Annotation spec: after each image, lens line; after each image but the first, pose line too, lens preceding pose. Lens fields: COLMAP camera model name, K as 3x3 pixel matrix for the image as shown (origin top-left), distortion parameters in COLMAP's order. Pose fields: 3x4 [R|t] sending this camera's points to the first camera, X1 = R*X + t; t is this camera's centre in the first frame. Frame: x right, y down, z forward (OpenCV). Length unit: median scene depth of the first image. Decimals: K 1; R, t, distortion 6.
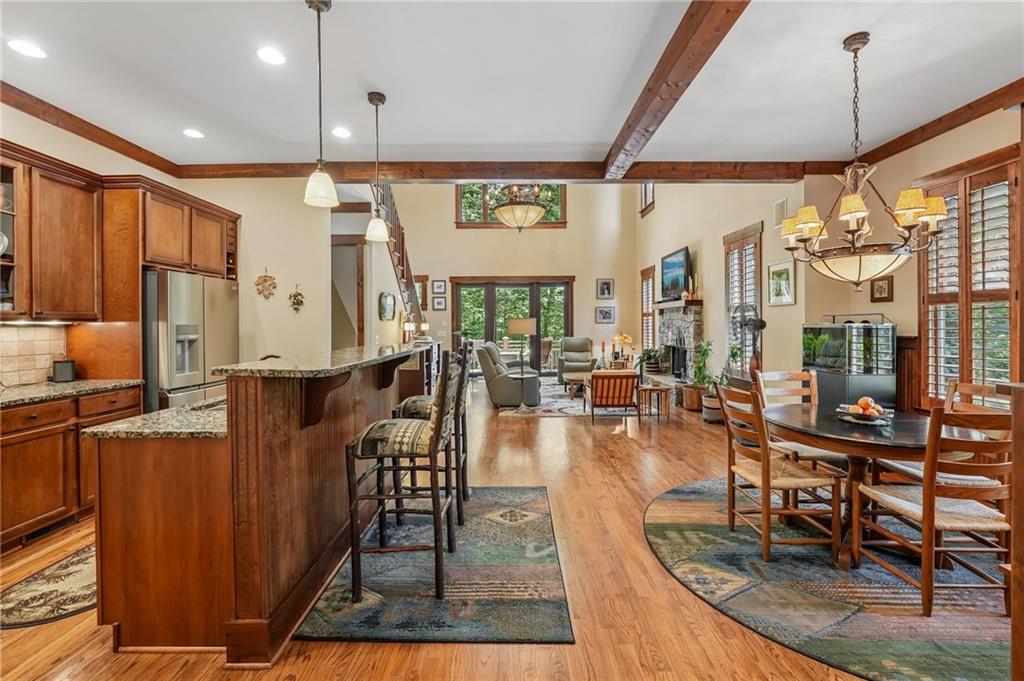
lens RADIAL K [[437.4, 0, 512.1], [0, 437.4, 327.5], [0, 0, 1]] dist [-0.017880, 0.000430]
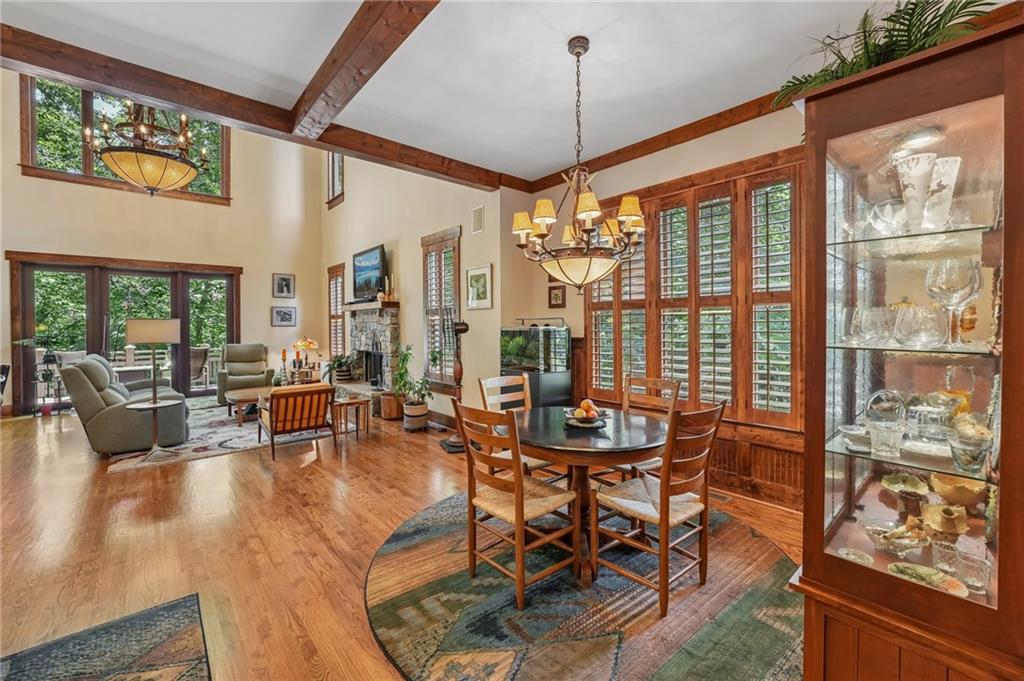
lens RADIAL K [[424.0, 0, 515.8], [0, 424.0, 328.9], [0, 0, 1]] dist [-0.018238, 0.002009]
pose [[0.750559, -0.004153, 0.660791, 0.016602], [0.006288, 0.999980, -0.000857, -0.002035], [-0.660774, 0.004798, 0.750570, 0.155908]]
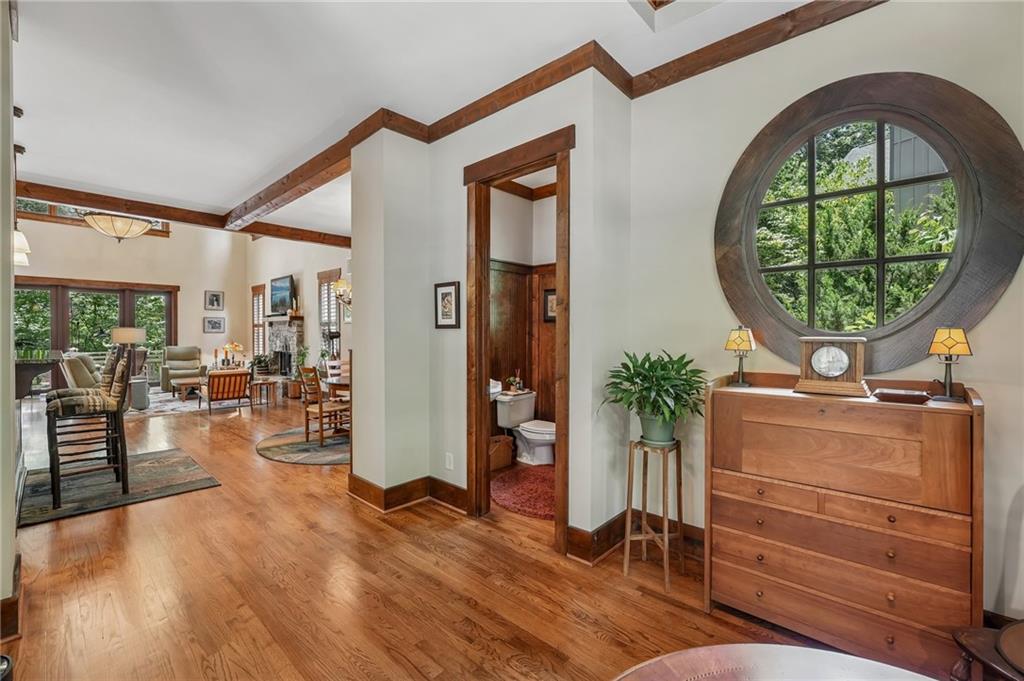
lens RADIAL K [[432.3, 0, 508.2], [0, 432.3, 337.7], [0, 0, 1]] dist [-0.003461, -0.000977]
pose [[0.678336, -0.000003, 0.734752, -0.136664], [-0.000827, 0.999999, 0.000768, 0.001070], [-0.734751, -0.001129, 0.678336, -0.441306]]
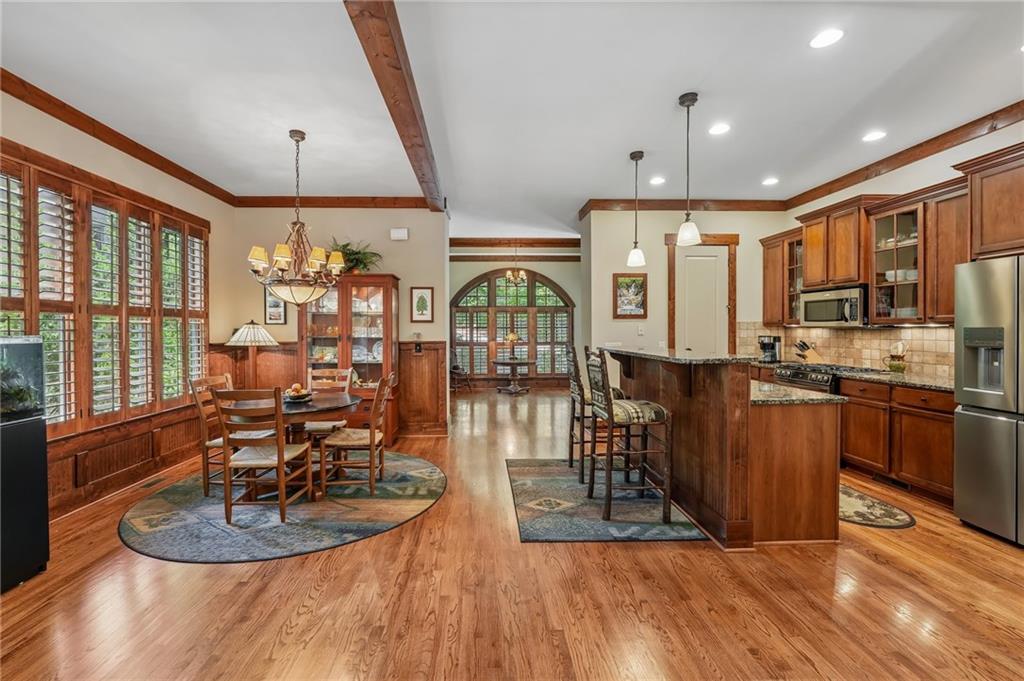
lens RADIAL K [[424.0, 0, 485.6], [0, 424.0, 333.5], [0, 0, 1]] dist [-0.018238, 0.002009]
pose [[-0.999854, 0.010469, -0.013528, 0.087039], [0.010251, 0.999818, 0.016101, -0.010415], [0.013694, 0.015960, -0.999779, 1.033394]]
